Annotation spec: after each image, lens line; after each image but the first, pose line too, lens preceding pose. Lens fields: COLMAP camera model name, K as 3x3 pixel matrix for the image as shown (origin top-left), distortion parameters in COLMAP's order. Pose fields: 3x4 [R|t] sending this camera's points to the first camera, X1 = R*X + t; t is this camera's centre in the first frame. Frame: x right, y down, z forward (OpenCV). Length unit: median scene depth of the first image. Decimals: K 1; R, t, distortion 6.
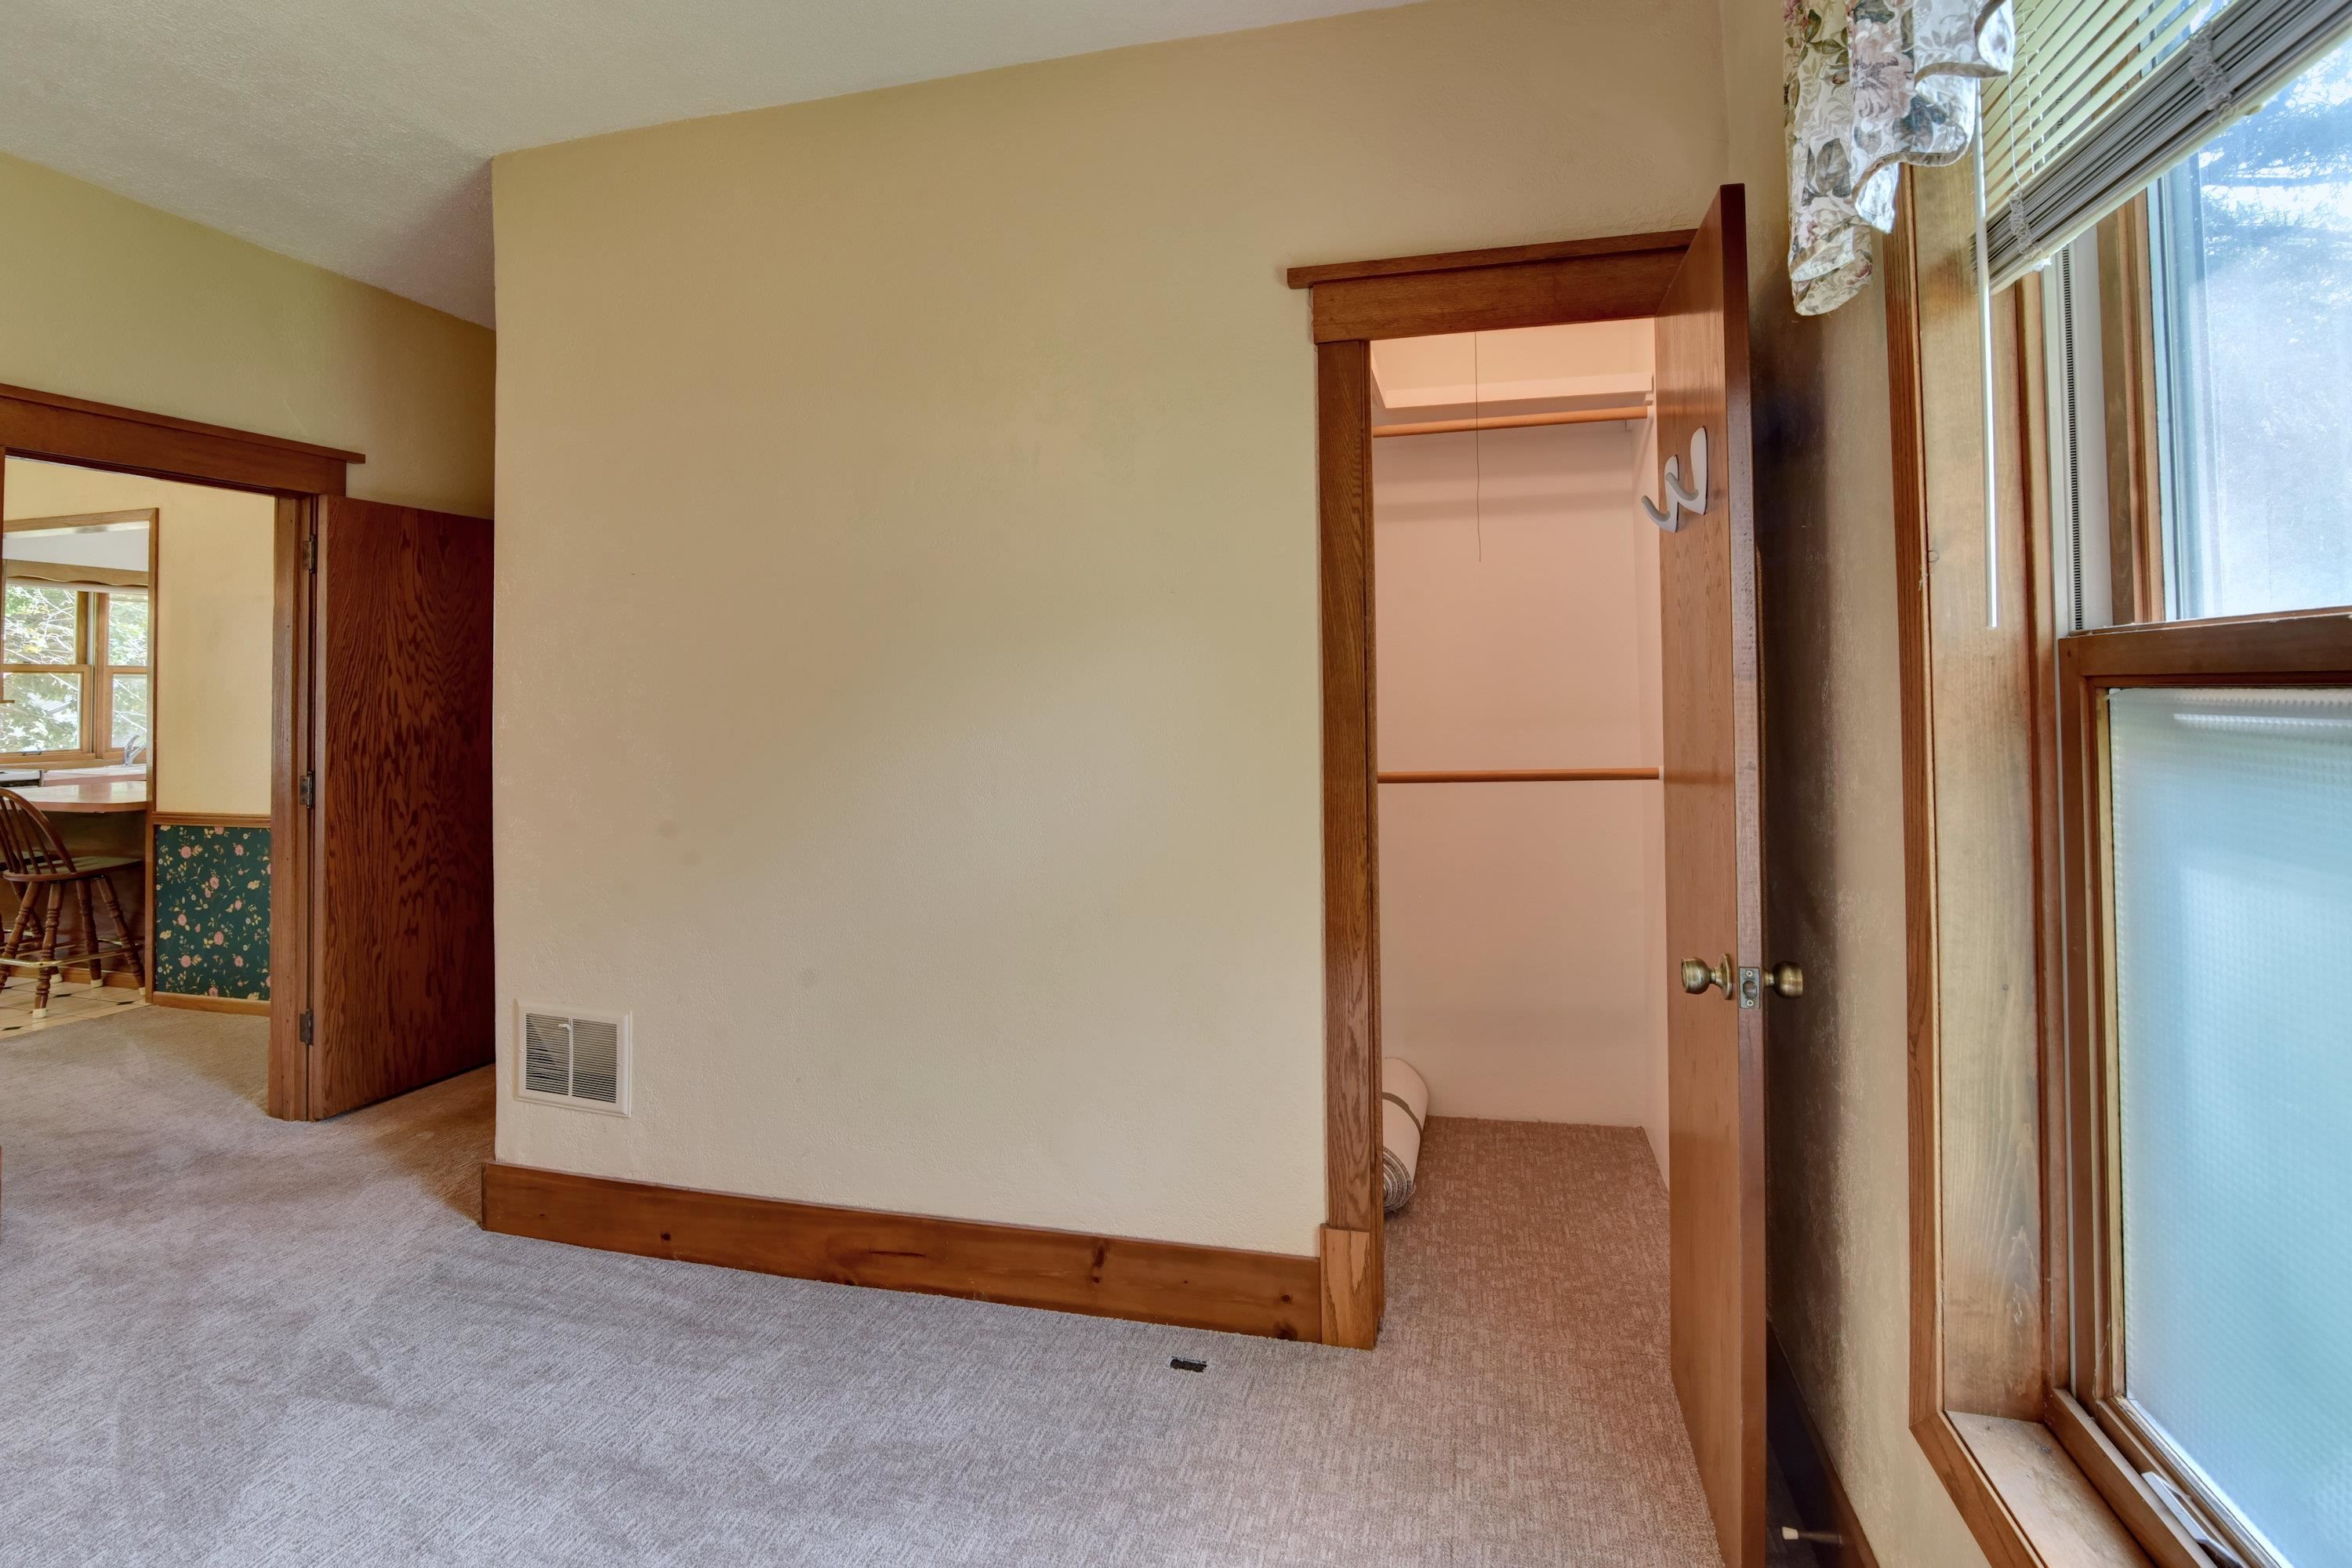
lens RADIAL K [[1142.5, 0, 1167.9], [0, 1142.5, 656.7], [0, 0, 1]] dist [-0.016219, -0.000340]
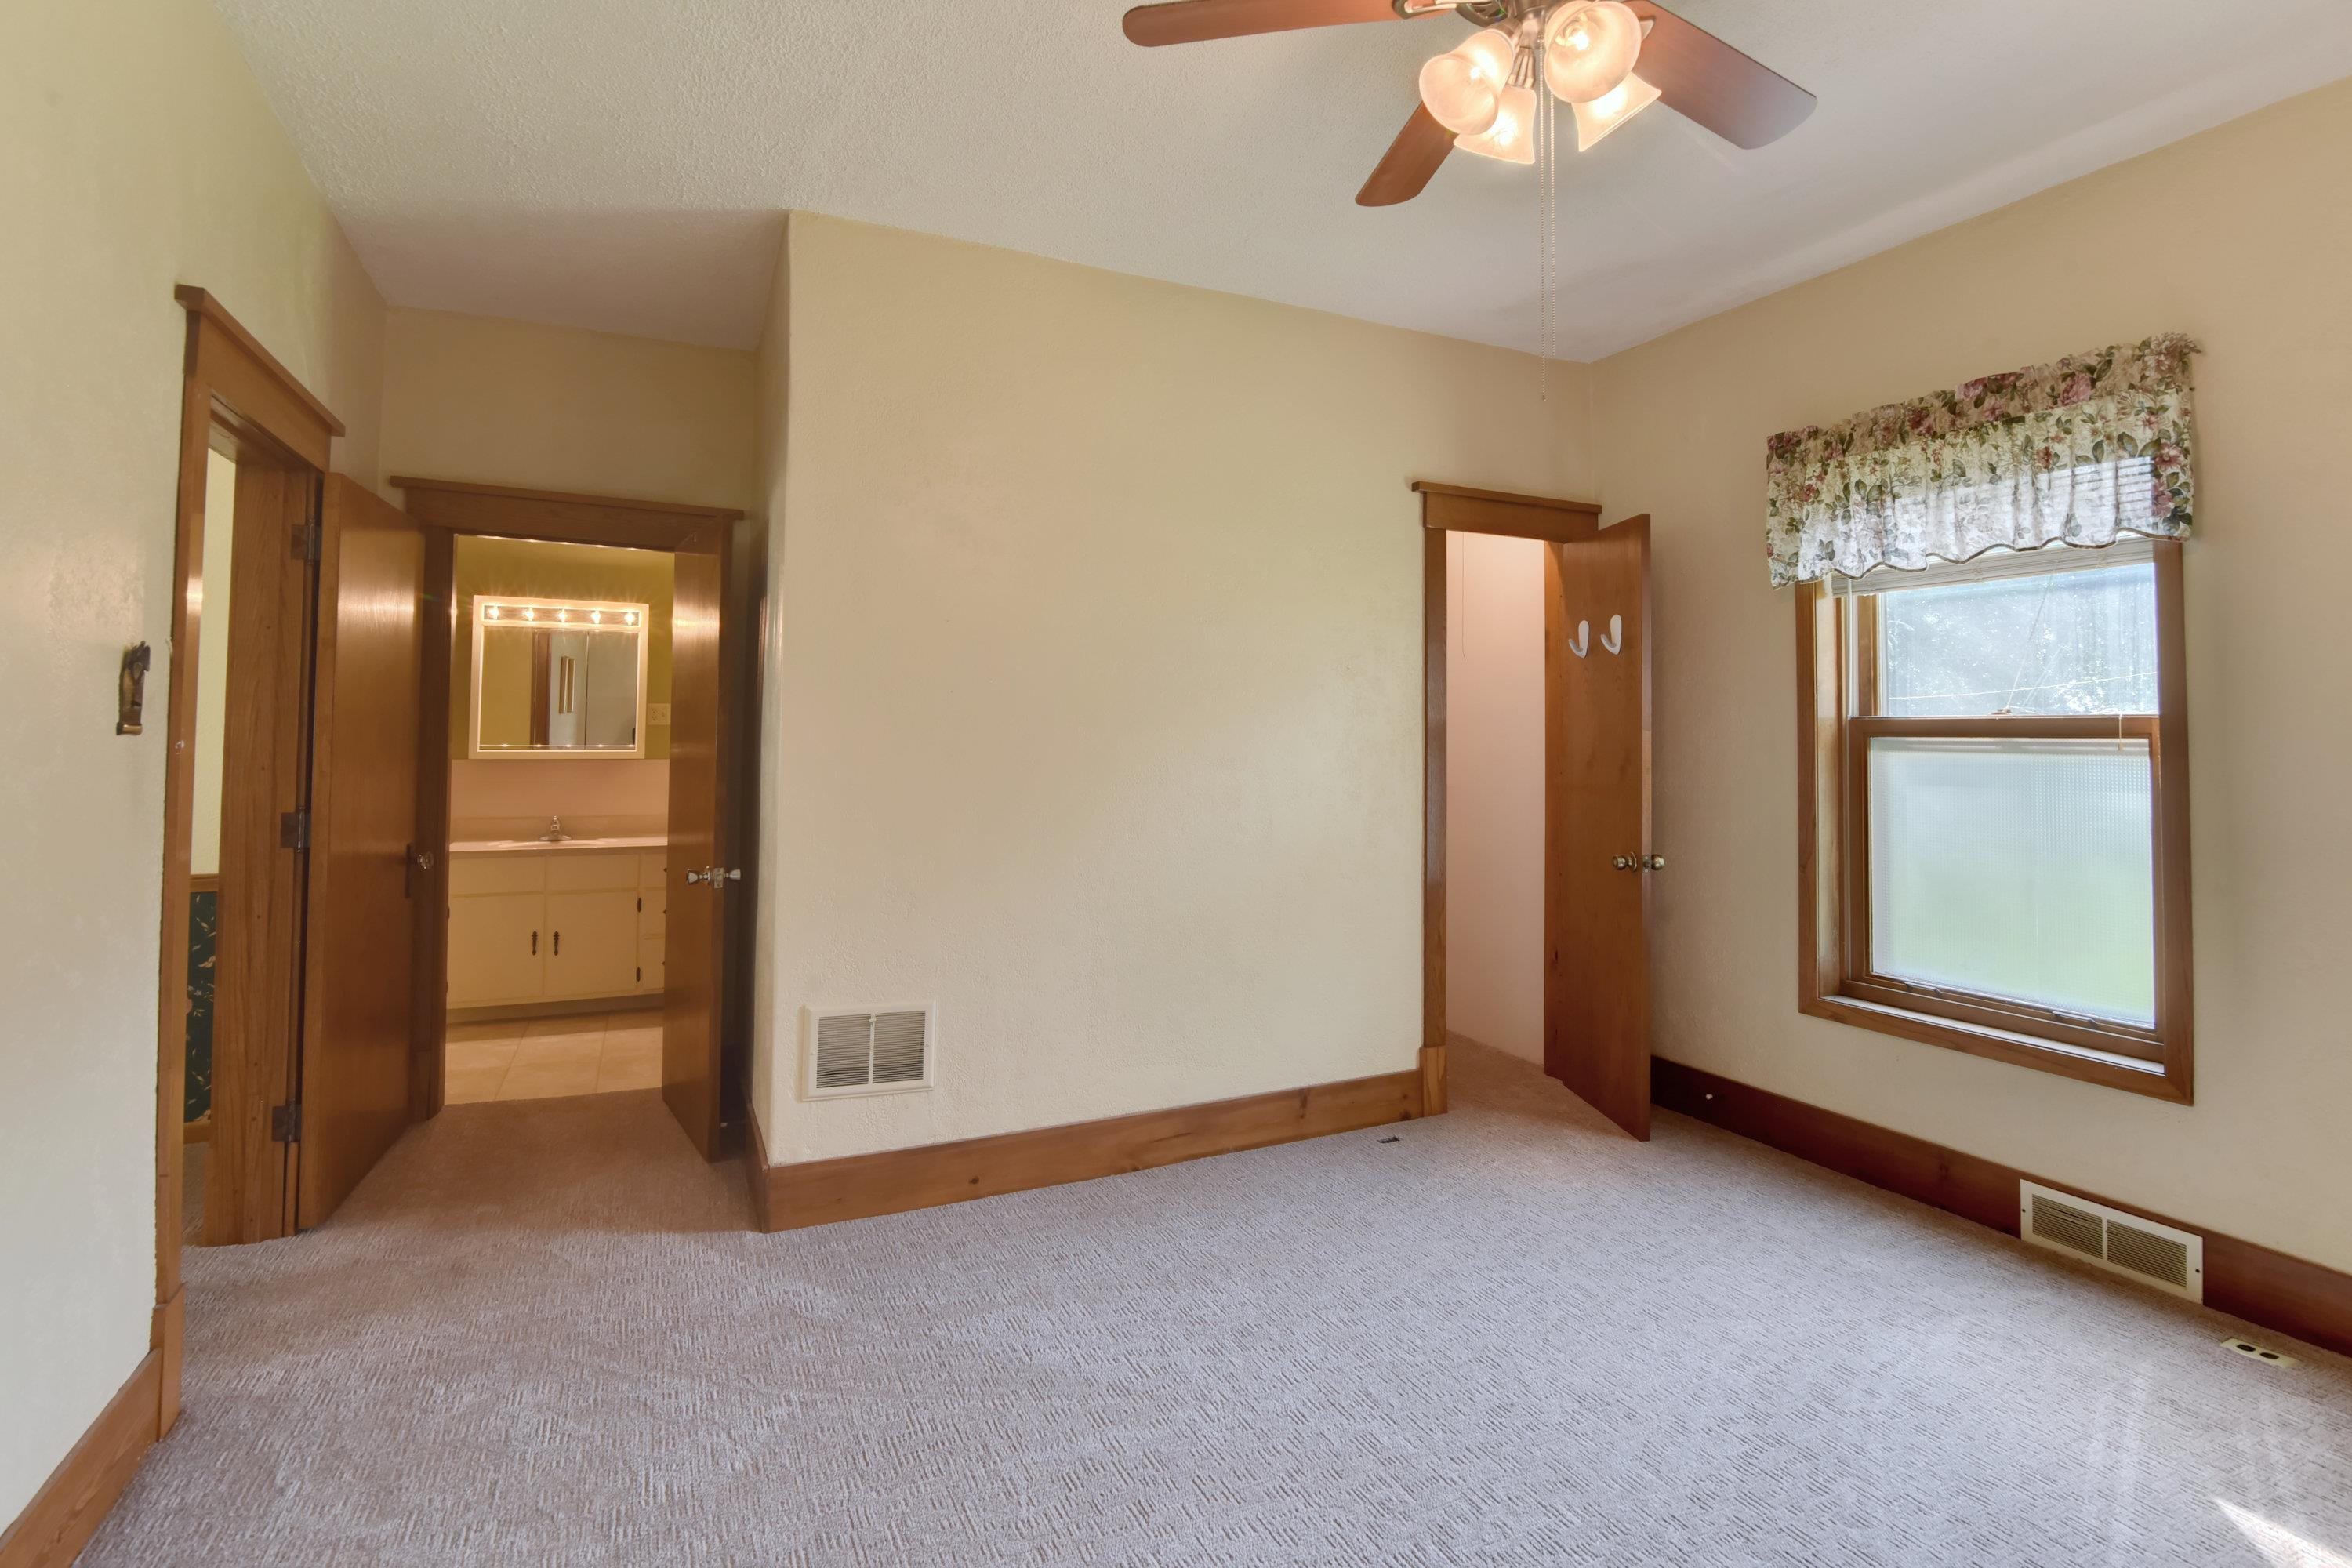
lens RADIAL K [[1133.9, 0, 1180.6], [0, 1133.9, 685.8], [0, 0, 1]] dist [-0.017079, 0.000441]
pose [[0.760912, 0.045004, 0.647292, -1.161003], [-0.036667, 0.998980, -0.026353, 0.017228], [-0.647818, -0.003682, 0.761786, -0.045248]]
